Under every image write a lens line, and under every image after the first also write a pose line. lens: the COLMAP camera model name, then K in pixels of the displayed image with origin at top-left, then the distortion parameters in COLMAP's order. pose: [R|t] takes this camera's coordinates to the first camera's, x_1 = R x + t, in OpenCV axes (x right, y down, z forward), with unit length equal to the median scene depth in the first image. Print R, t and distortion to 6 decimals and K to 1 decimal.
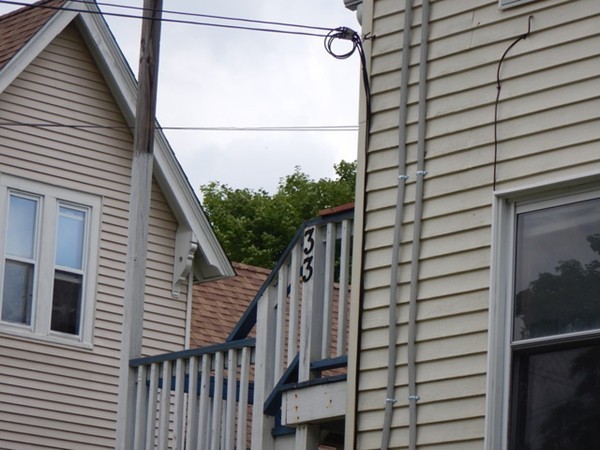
lens RADIAL K [[2526.2, 0, 300.0], [0, 2526.2, 225.0], [0, 0, 1]] dist [-0.062837, -0.270688]
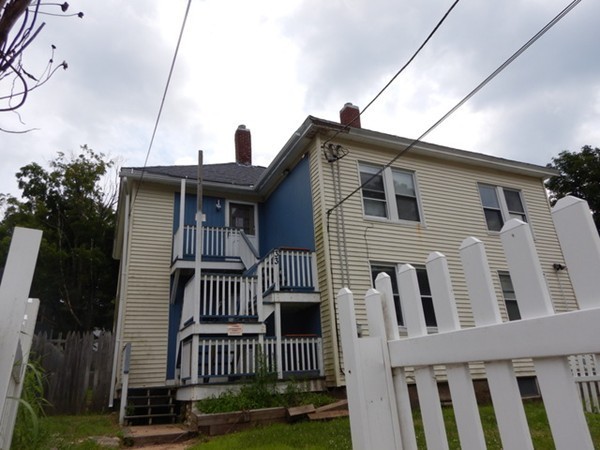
lens RADIAL K [[453.9, 0, 300.0], [0, 453.9, 225.0], [0, 0, 1]] dist [-0.000923, 0.000172]
pose [[0.259816, 0.303219, 0.916817, -0.626485], [-0.140976, 0.951160, -0.274626, 0.147915], [-0.955312, -0.057897, 0.289873, 0.781362]]
